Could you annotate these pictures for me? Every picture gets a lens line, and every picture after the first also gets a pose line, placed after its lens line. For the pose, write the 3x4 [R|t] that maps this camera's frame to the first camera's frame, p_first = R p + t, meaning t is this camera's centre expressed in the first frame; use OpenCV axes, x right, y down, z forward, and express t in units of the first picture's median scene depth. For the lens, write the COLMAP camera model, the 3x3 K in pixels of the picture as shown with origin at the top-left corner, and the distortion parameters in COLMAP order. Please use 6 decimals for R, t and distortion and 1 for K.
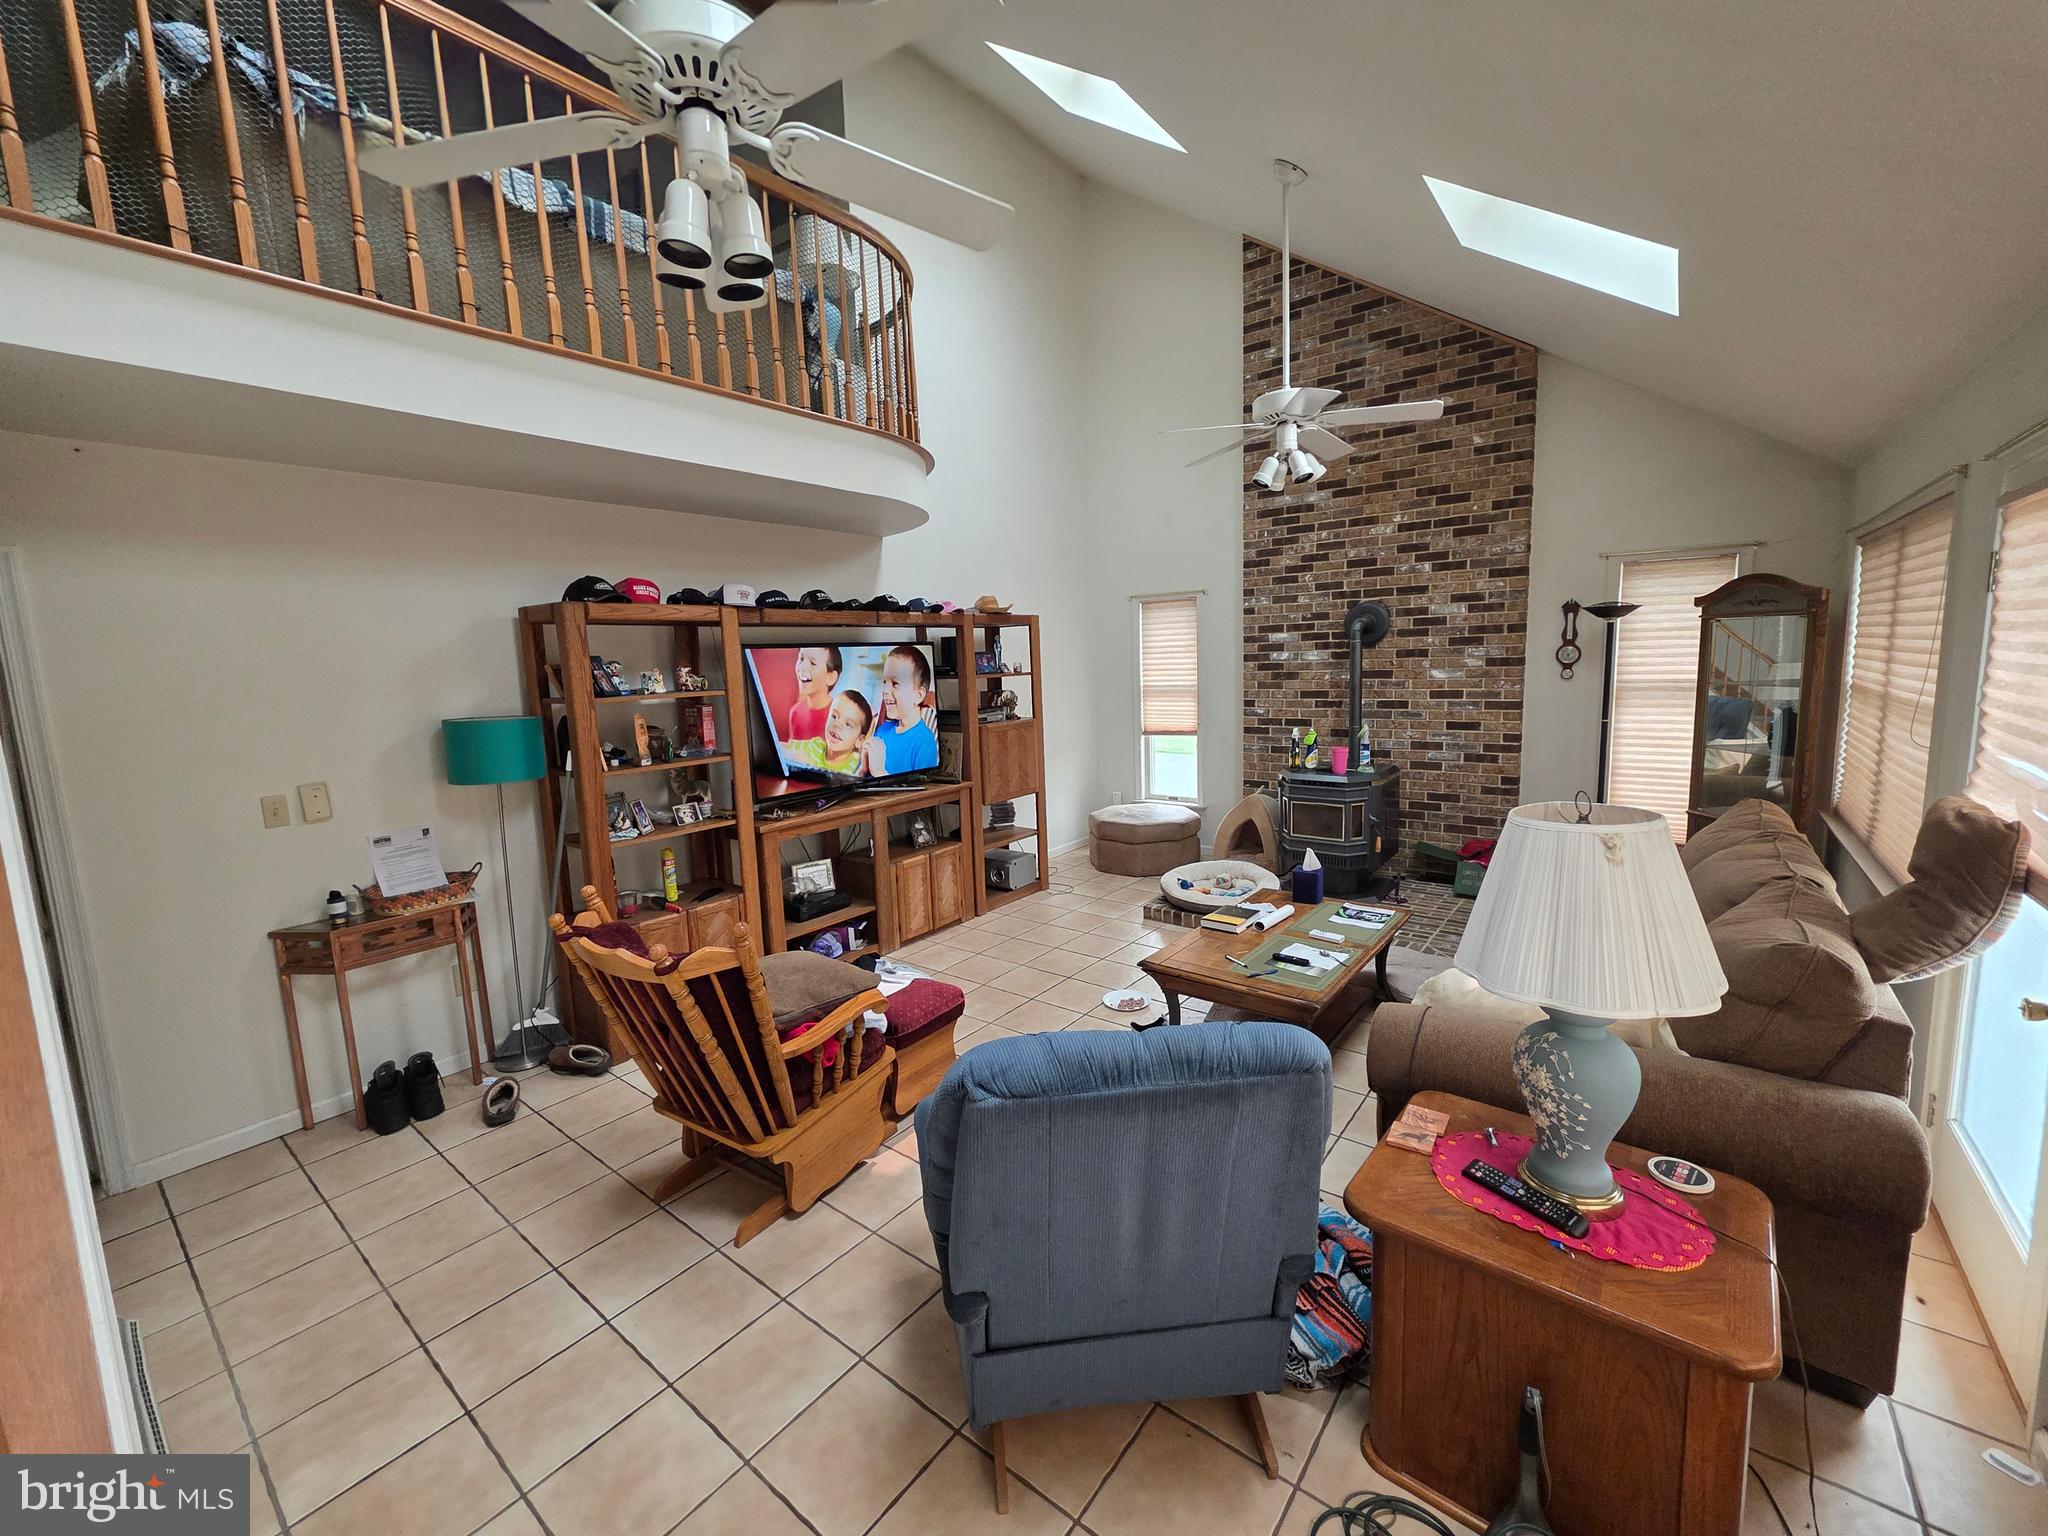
lens RADIAL K [[826.5, 0, 1020.3], [0, 826.5, 767.0], [0, 0, 1]] dist [-0.000006, 0.000039]
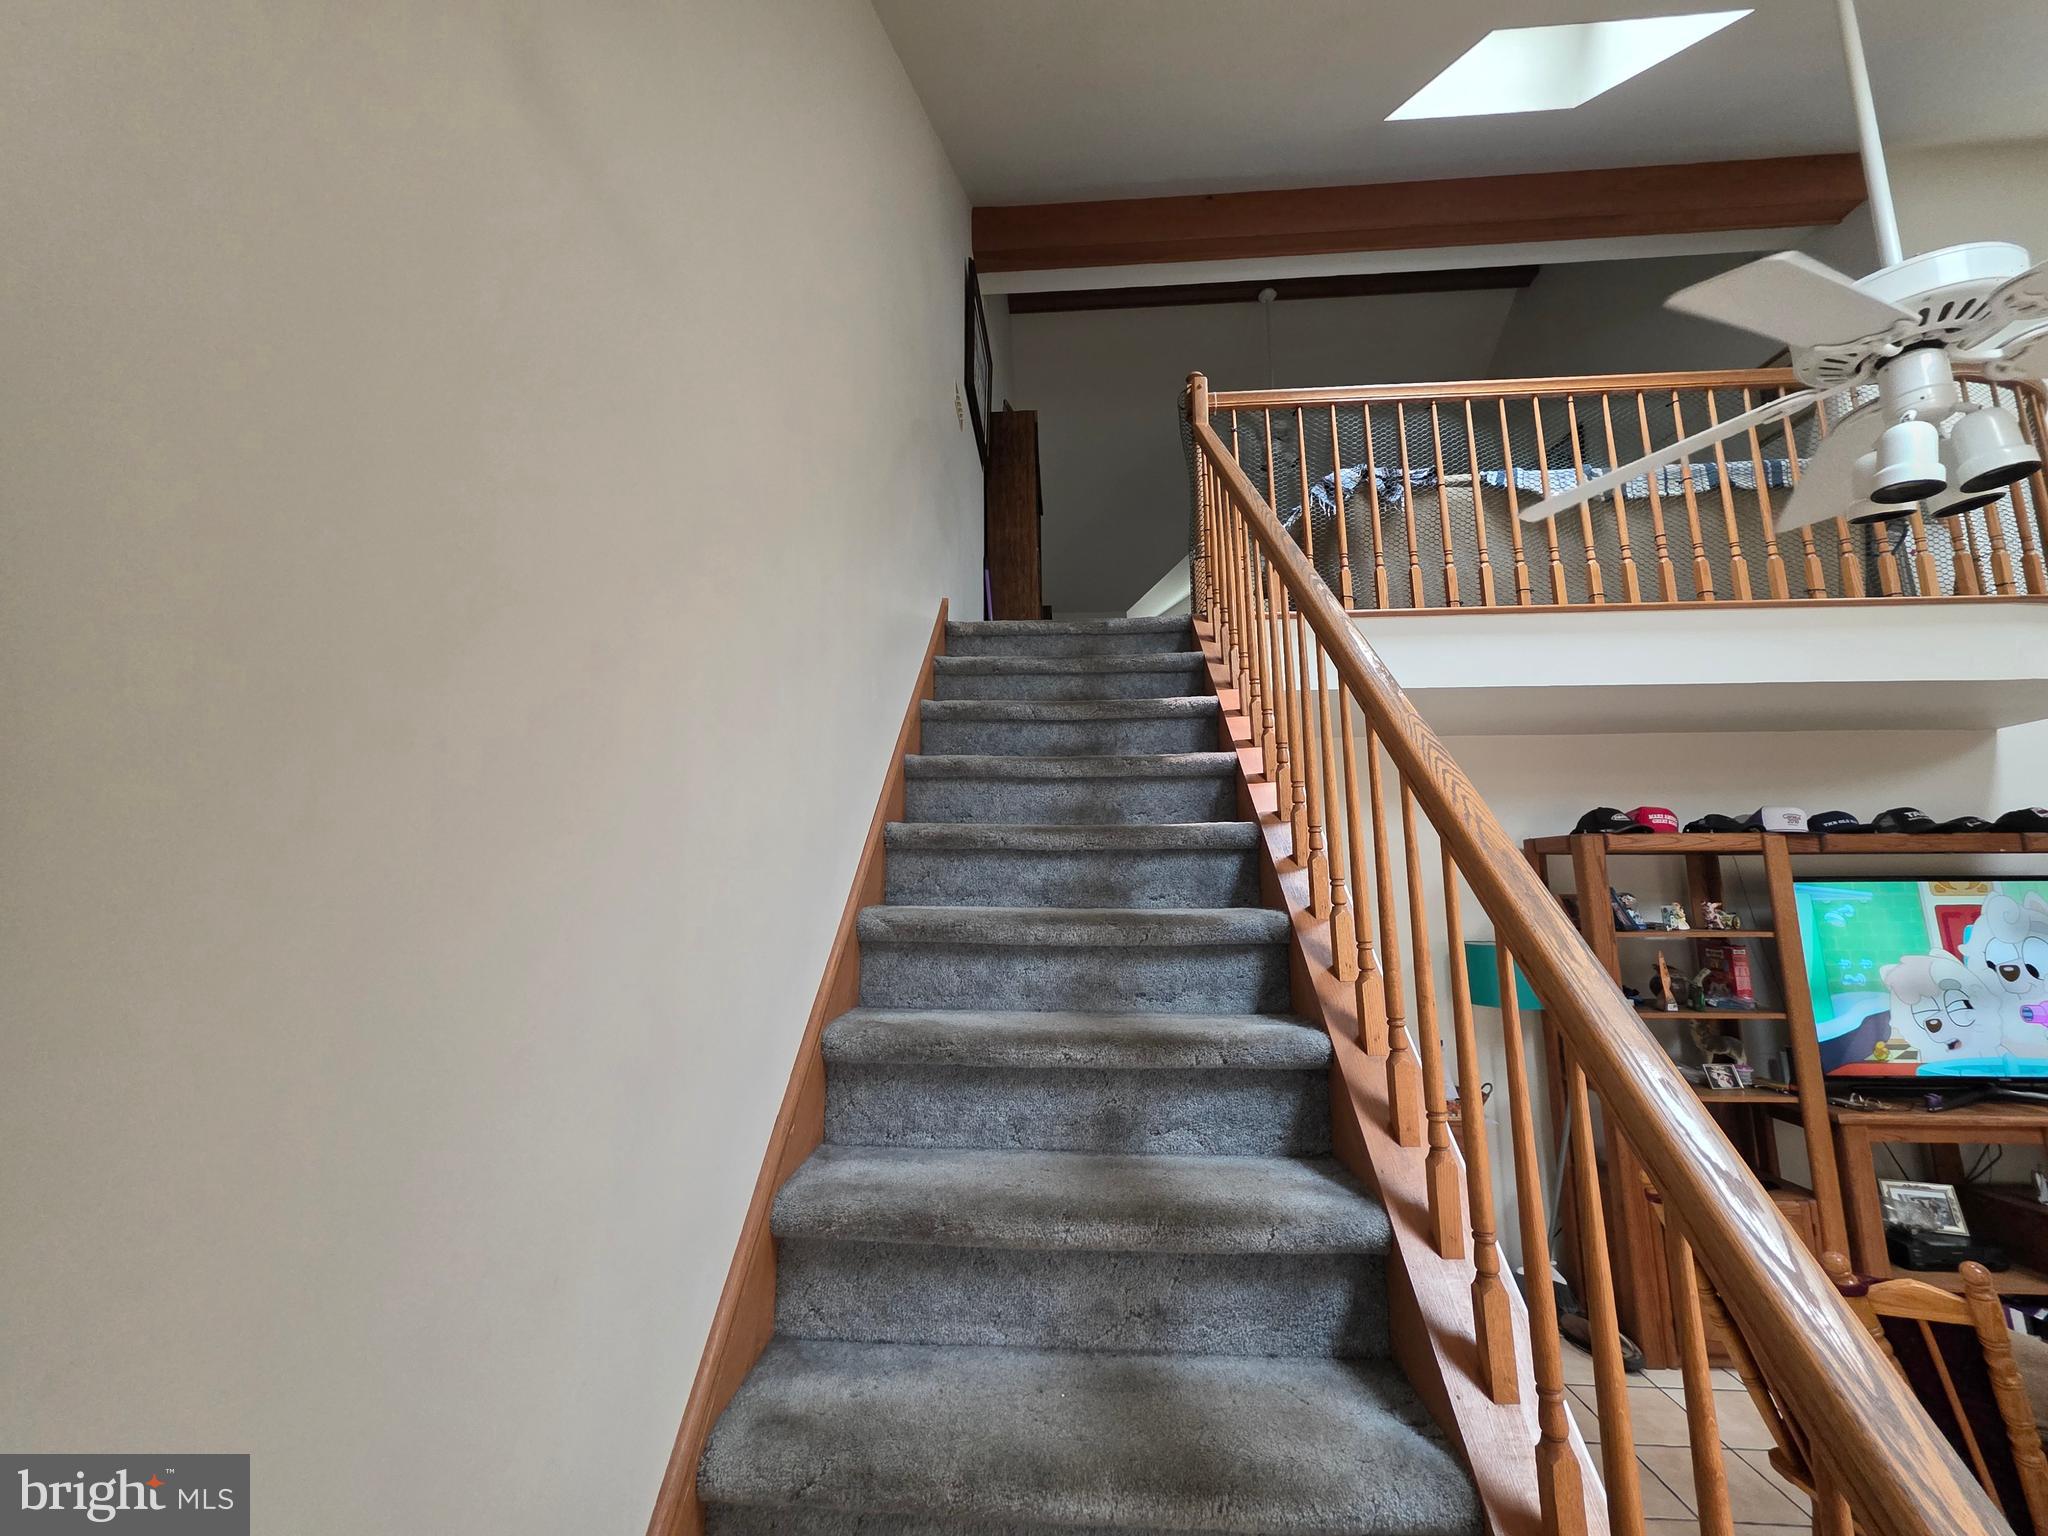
lens RADIAL K [[802.6, 0, 1024.0], [0, 802.6, 760.6], [0, 0, 1]] dist [-0.000117, -0.000180]
pose [[0.567291, -0.101959, -0.817181, -0.106177], [-0.128243, 0.969263, -0.209961, 0.007689], [0.813470, 0.223907, 0.536779, -0.098442]]
